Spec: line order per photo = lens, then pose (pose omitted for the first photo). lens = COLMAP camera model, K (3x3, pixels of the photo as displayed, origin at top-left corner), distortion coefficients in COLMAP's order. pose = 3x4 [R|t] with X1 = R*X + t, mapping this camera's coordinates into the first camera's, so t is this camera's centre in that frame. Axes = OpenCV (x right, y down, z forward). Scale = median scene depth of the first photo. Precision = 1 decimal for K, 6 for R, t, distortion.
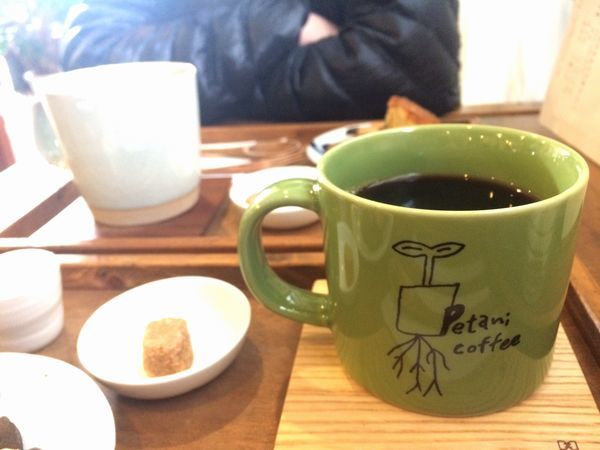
lens RADIAL K [[514.2, 0, 301.0], [0, 514.2, 223.8], [0, 0, 1]] dist [0.039734, -0.004098]
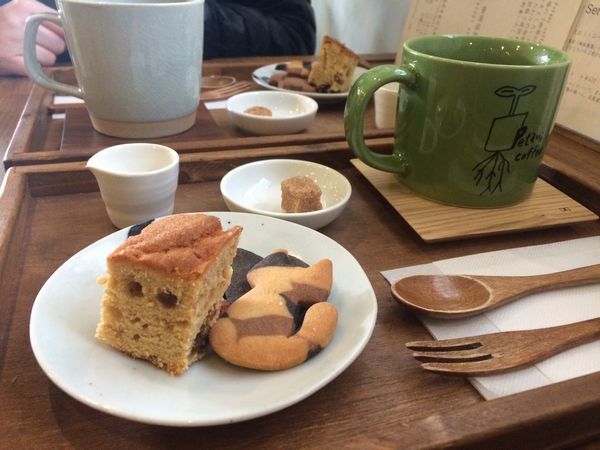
lens RADIAL K [[514.2, 0, 296.7], [0, 514.2, 225.1], [0, 0, 1]] dist [0.039734, -0.004098]
pose [[0.910321, -0.104037, 0.400613, -1.046420], [0.084221, 0.994205, 0.066814, 0.286466], [-0.405243, -0.027082, 0.913808, -0.257689]]
